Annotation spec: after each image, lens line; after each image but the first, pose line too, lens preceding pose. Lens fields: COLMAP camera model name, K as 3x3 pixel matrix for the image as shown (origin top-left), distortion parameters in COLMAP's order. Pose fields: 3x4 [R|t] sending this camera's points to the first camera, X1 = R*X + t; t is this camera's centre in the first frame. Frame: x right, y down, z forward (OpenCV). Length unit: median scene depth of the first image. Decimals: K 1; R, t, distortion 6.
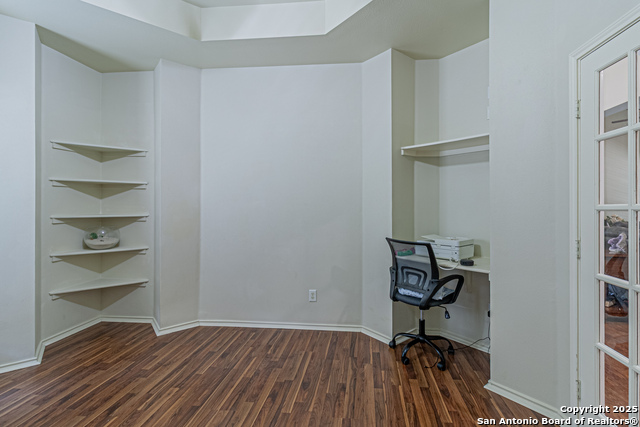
lens RADIAL K [[307.8, 0, 328.2], [0, 307.8, 206.0], [0, 0, 1]] dist [0.002091, 0.000402]
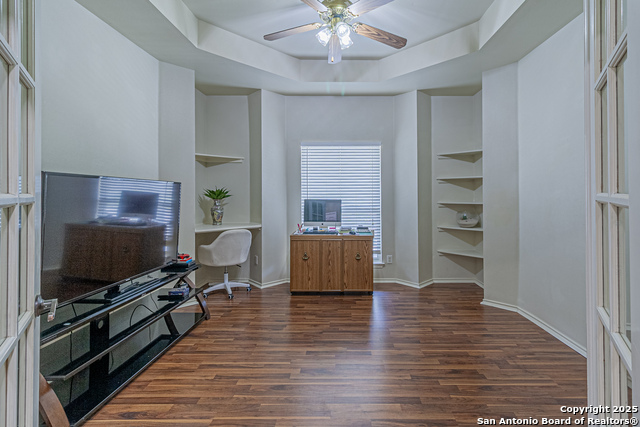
lens RADIAL K [[301.6, 0, 334.2], [0, 301.6, 192.9], [0, 0, 1]] dist [0.002809, 0.000477]
pose [[0.073166, -0.011113, -0.997258, 0.577941], [0.004195, 0.999933, -0.010835, 0.000050], [0.997311, -0.003391, 0.073208, 0.339727]]
